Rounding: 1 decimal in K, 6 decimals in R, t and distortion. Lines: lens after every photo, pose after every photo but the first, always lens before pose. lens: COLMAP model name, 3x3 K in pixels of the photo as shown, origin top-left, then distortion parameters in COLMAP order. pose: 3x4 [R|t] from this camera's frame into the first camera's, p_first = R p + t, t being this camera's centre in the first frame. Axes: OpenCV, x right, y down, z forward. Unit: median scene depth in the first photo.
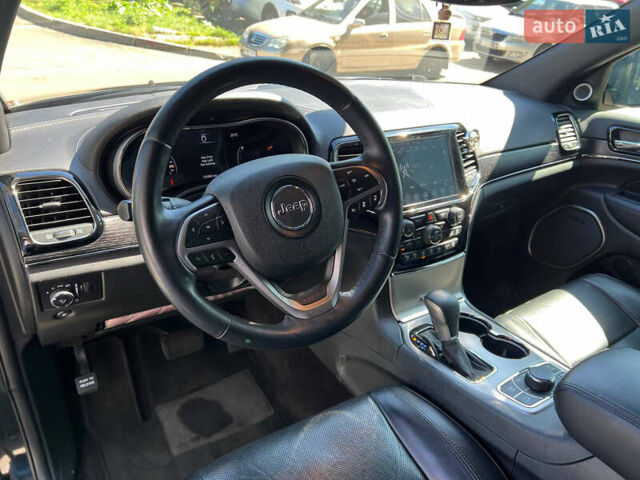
lens RADIAL K [[475.7, 0, 321.9], [0, 475.7, 241.8], [0, 0, 1]] dist [0.049605, -0.062193]
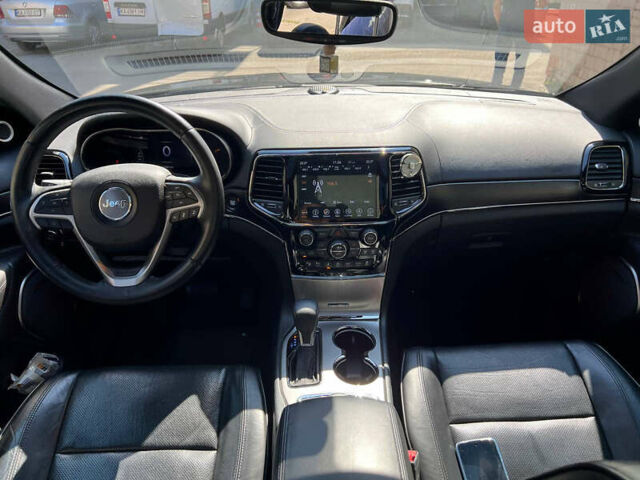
lens RADIAL K [[476.0, 0, 317.4], [0, 476.0, 237.9], [0, 0, 1]] dist [0.048434, -0.057482]
pose [[0.855178, 0.205271, -0.475957, 0.699008], [-0.191496, 0.978398, 0.077893, -0.115365], [0.481664, 0.024532, 0.876013, 0.041881]]
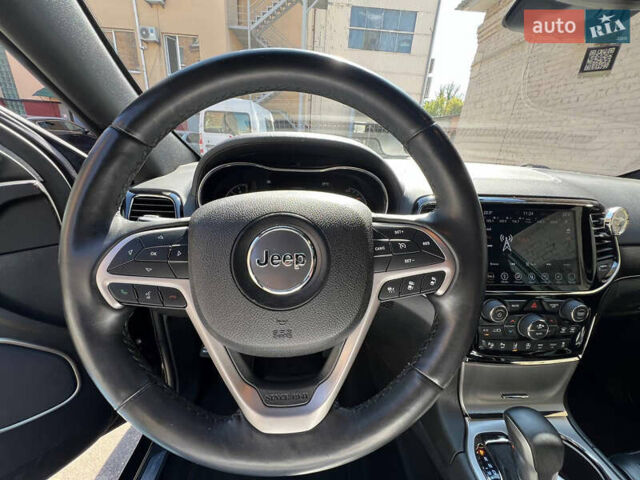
lens RADIAL K [[256.6, 0, 315.1], [0, 256.6, 242.7], [0, 0, 1]] dist [-0.012213, 0.000028]
pose [[0.869237, 0.175276, -0.462283, 0.085095], [-0.225655, 0.972624, -0.055529, -0.046362], [0.439895, 0.152584, 0.884992, 0.438442]]
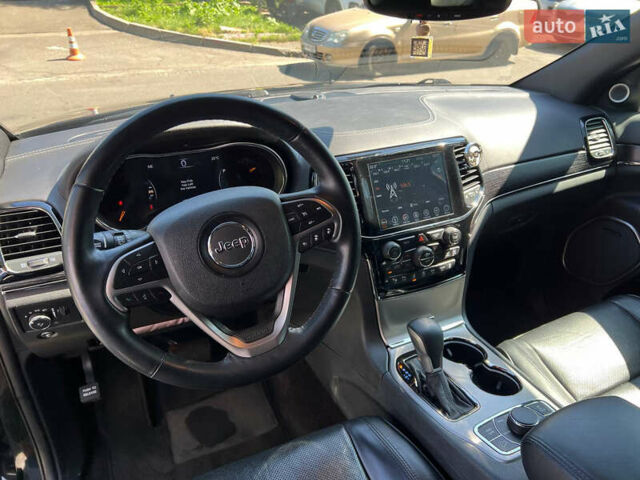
lens RADIAL K [[476.0, 0, 317.4], [0, 476.0, 237.9], [0, 0, 1]] dist [0.048434, -0.057482]
pose [[0.990157, 0.008606, -0.139700, 0.155088], [-0.007504, 0.999936, 0.008407, -0.059239], [0.139763, -0.007276, 0.990158, 0.027897]]
